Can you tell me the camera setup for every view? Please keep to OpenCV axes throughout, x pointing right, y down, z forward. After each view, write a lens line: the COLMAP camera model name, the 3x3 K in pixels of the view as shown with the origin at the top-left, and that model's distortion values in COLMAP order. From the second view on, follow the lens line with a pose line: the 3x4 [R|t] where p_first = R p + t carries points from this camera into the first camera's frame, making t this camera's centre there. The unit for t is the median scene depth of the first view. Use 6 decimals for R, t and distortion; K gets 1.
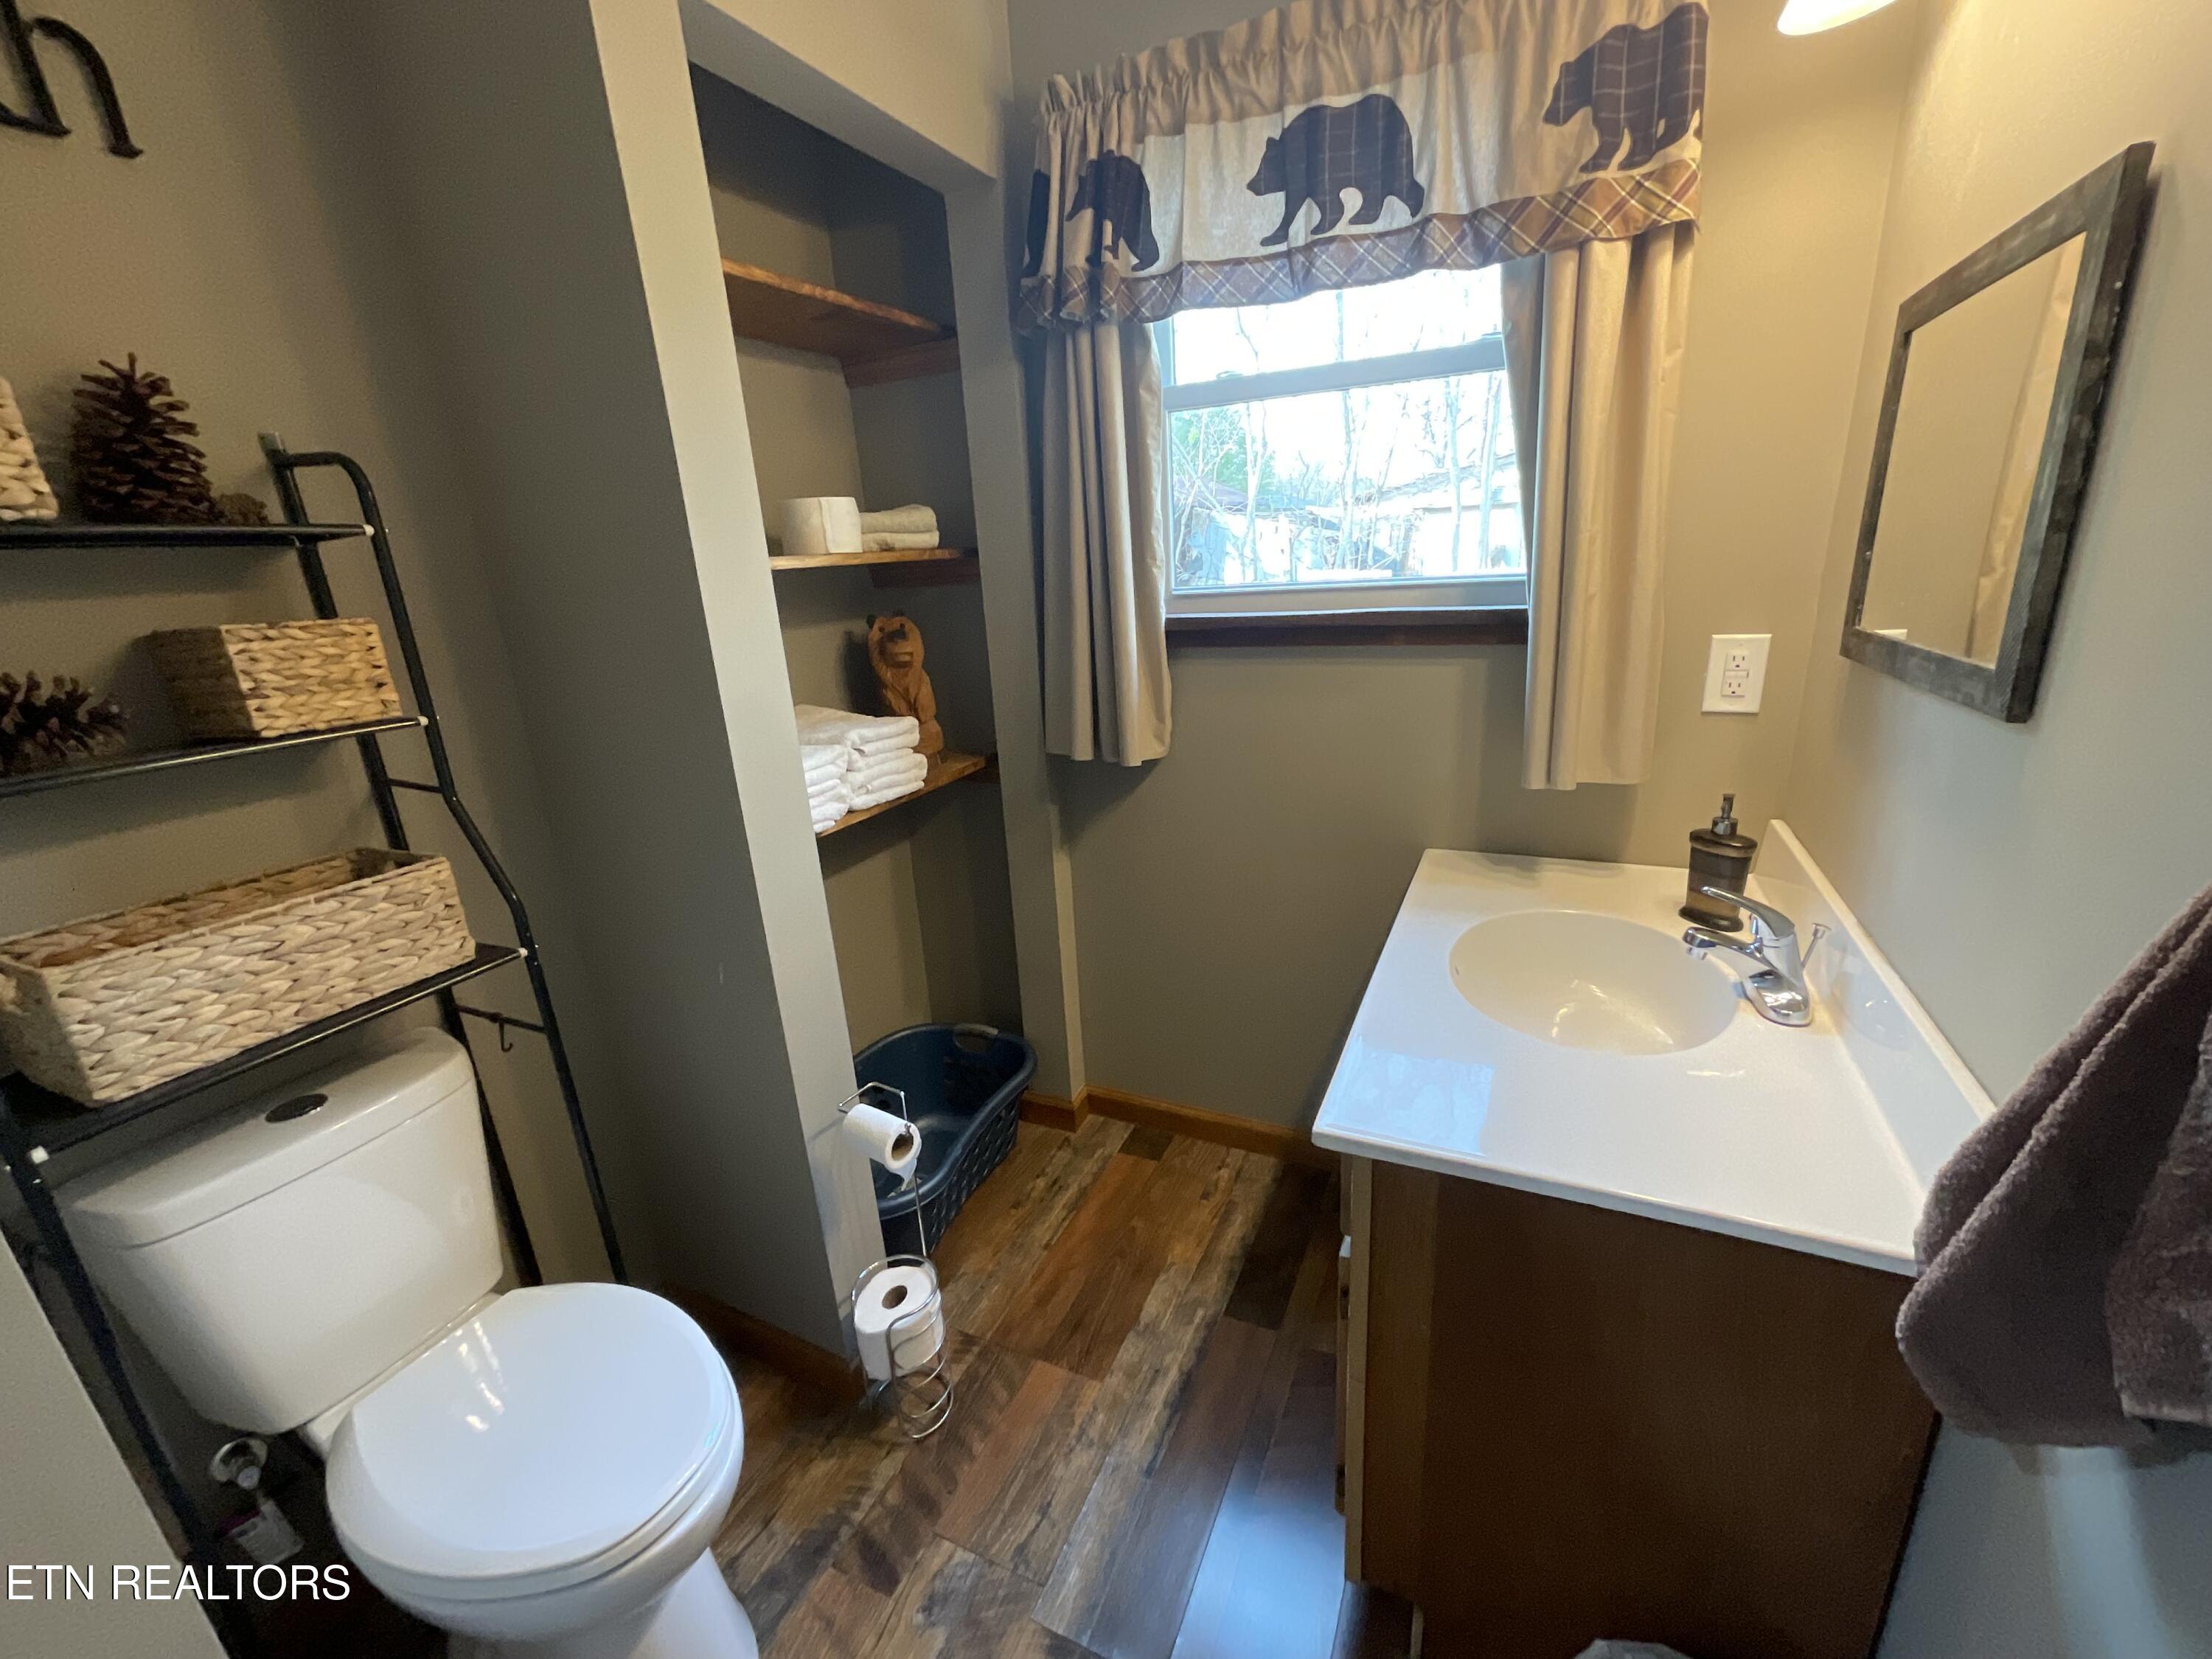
lens RADIAL K [[894.2, 0, 1101.7], [0, 894.2, 827.0], [0, 0, 1]] dist [0.003473, -0.001897]
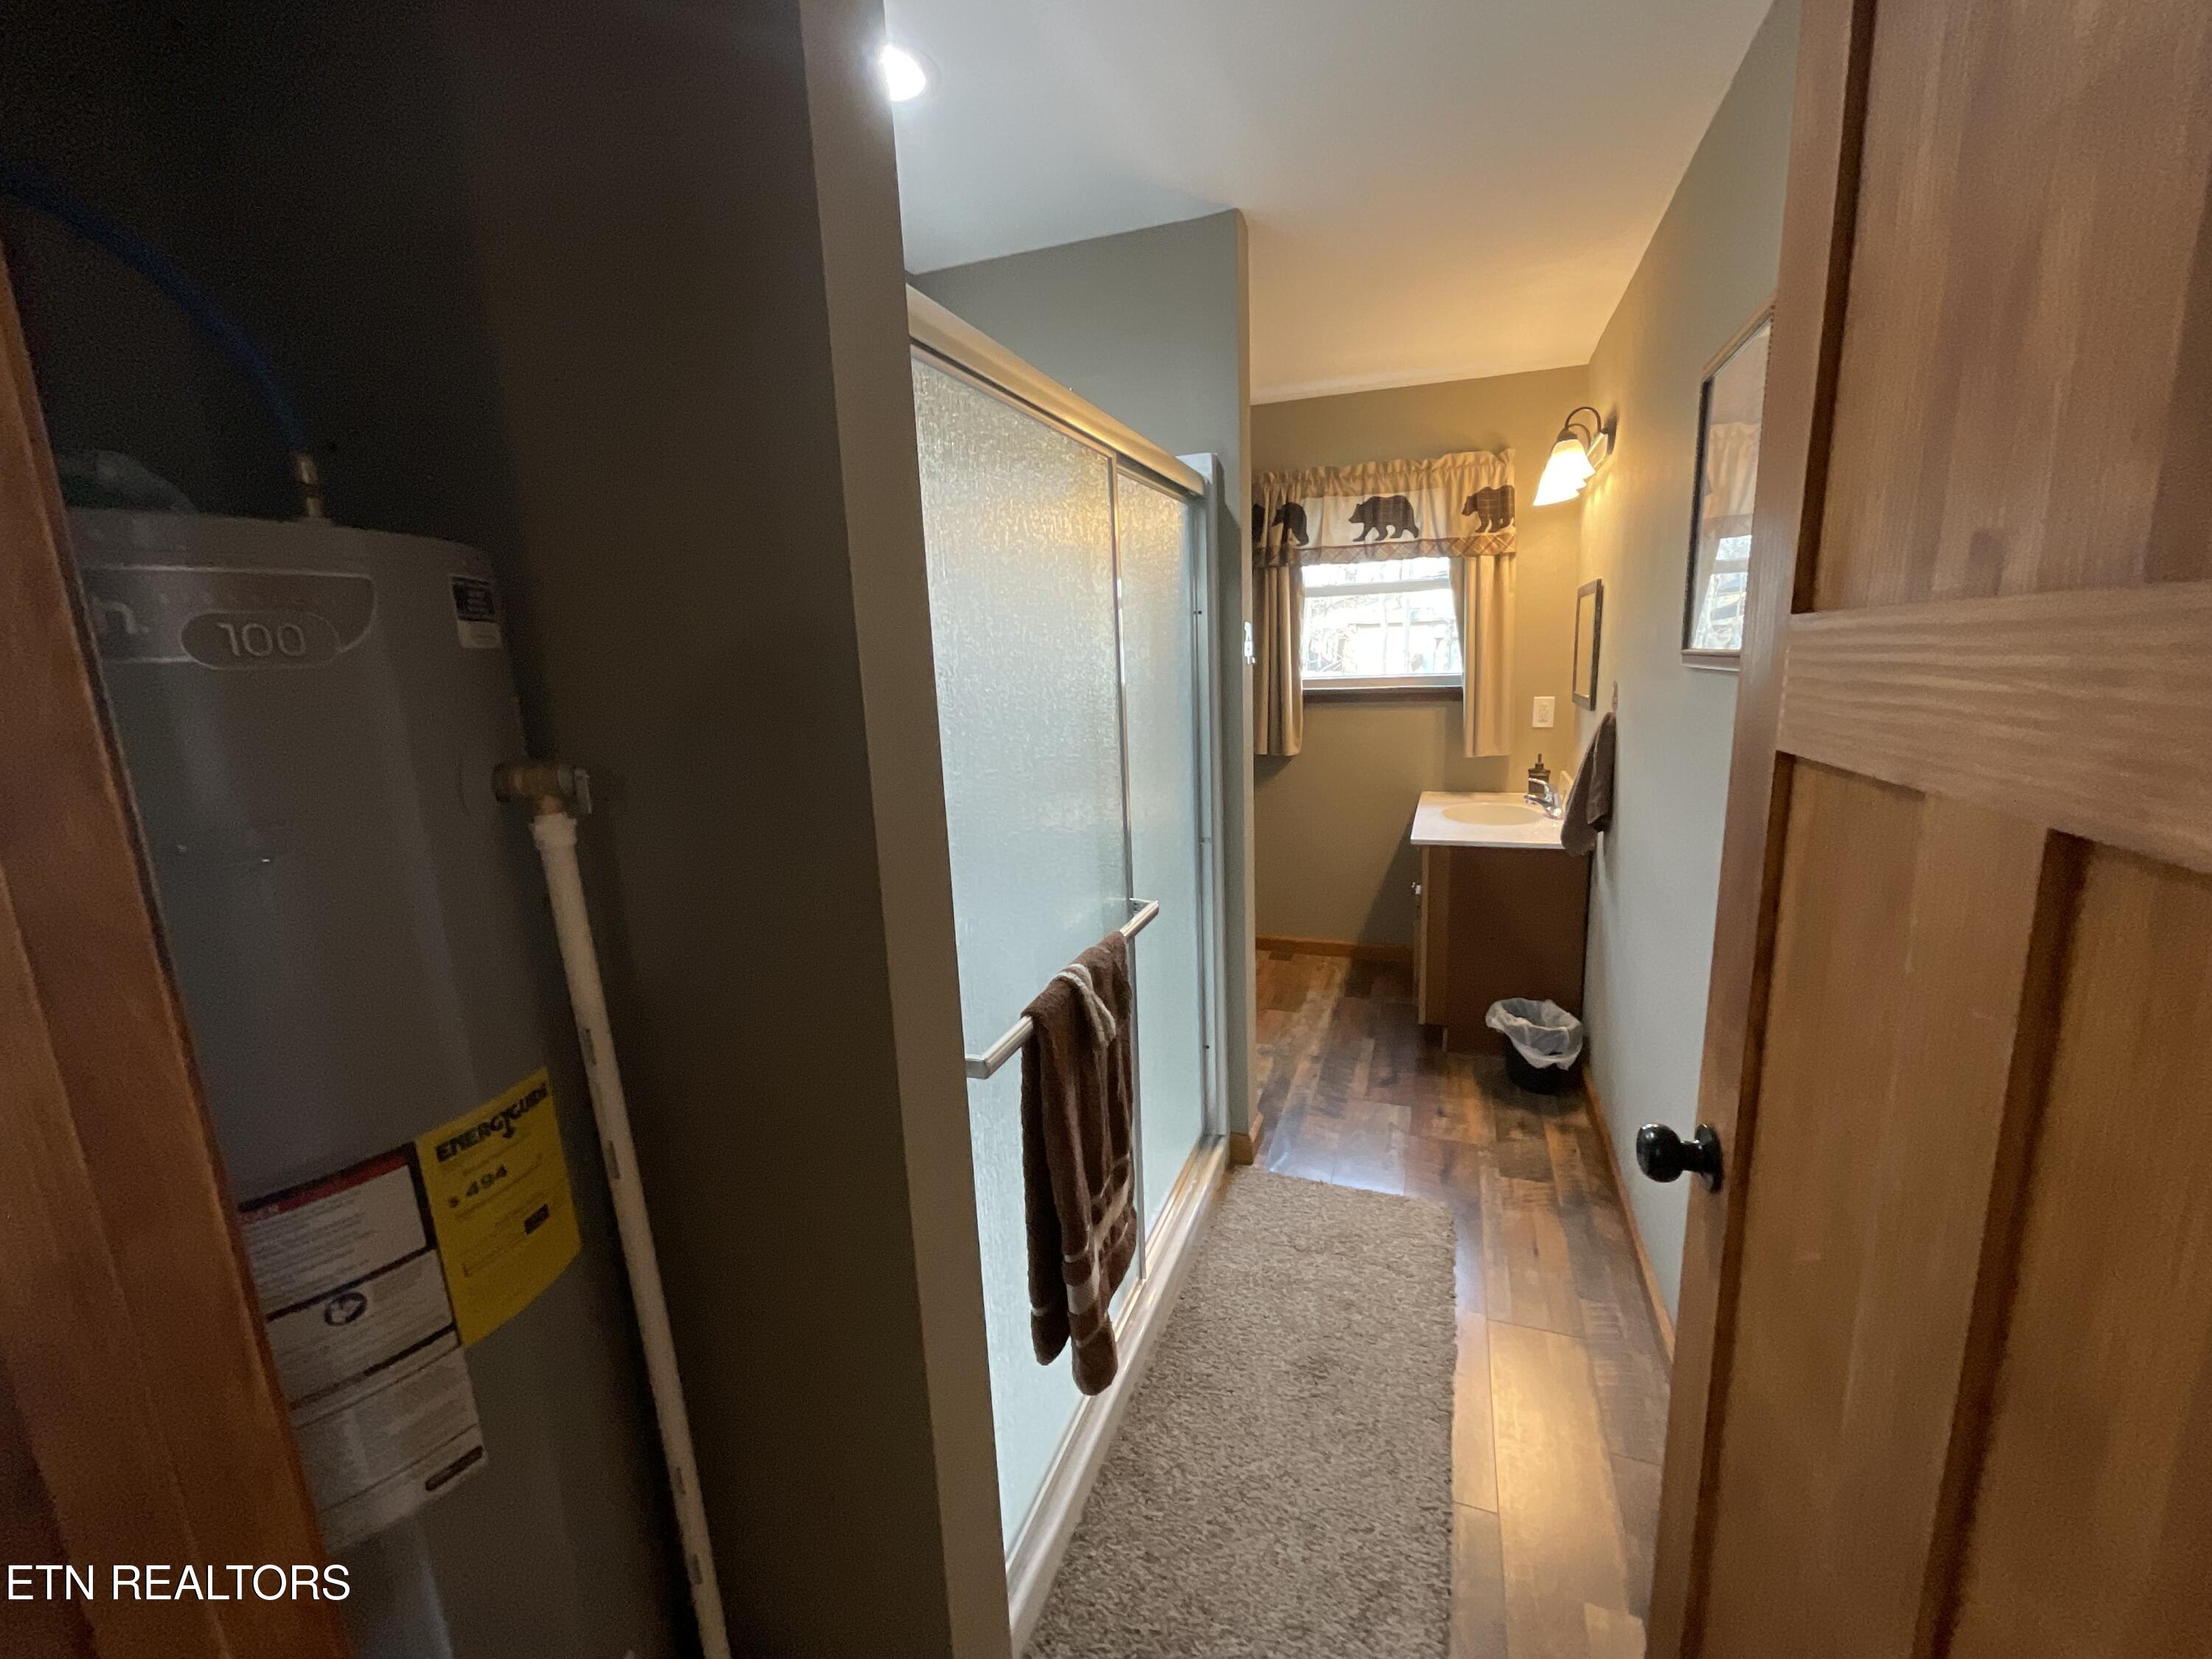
lens RADIAL K [[894.2, 0, 1113.6], [0, 894.2, 827.5], [0, 0, 1]] dist [0.003473, -0.001897]
pose [[0.996344, 0.004676, 0.085309, -0.724468], [0.004397, 0.994371, -0.105859, 0.419665], [-0.085324, 0.105847, 0.990715, -1.382286]]
